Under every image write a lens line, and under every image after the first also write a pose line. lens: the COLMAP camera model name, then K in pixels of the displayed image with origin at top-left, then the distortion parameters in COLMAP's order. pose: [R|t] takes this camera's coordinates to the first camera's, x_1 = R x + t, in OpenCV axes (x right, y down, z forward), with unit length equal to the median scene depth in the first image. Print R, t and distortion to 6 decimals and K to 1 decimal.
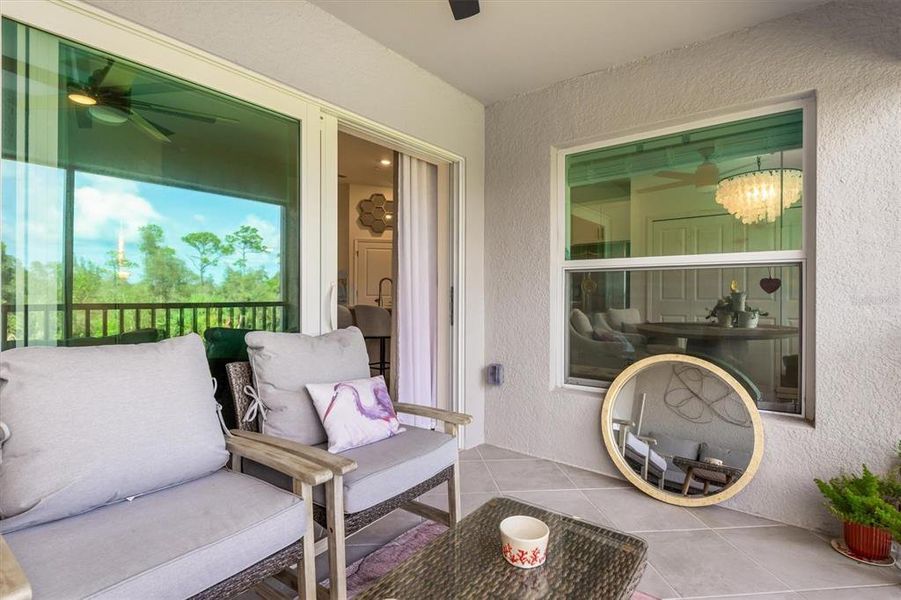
lens RADIAL K [[455.2, 0, 448.9], [0, 455.2, 301.2], [0, 0, 1]] dist [0.003109, -0.001278]
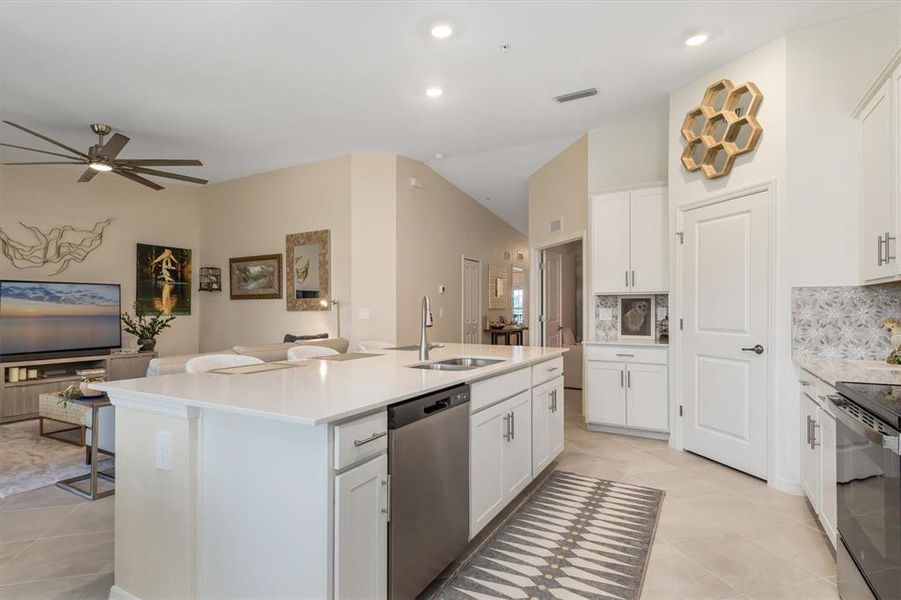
lens RADIAL K [[455.2, 0, 448.9], [0, 455.2, 301.2], [0, 0, 1]] dist [0.003109, -0.001278]
pose [[0.141356, -0.021533, -0.989725, 0.976815], [-0.012371, 0.999647, -0.023515, -0.123596], [0.989881, 0.015568, 0.141040, 3.196418]]
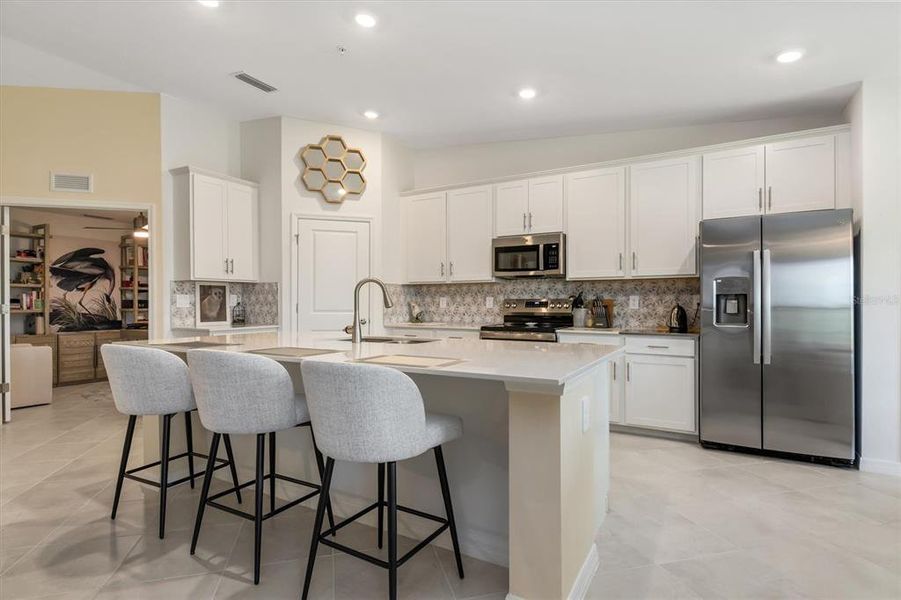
lens RADIAL K [[455.2, 0, 448.9], [0, 455.2, 301.2], [0, 0, 1]] dist [0.003109, -0.001278]
pose [[0.991782, -0.003653, 0.127884, -0.384495], [0.005624, 0.999871, -0.015053, -0.075376], [-0.127813, 0.015649, 0.991675, 1.856642]]
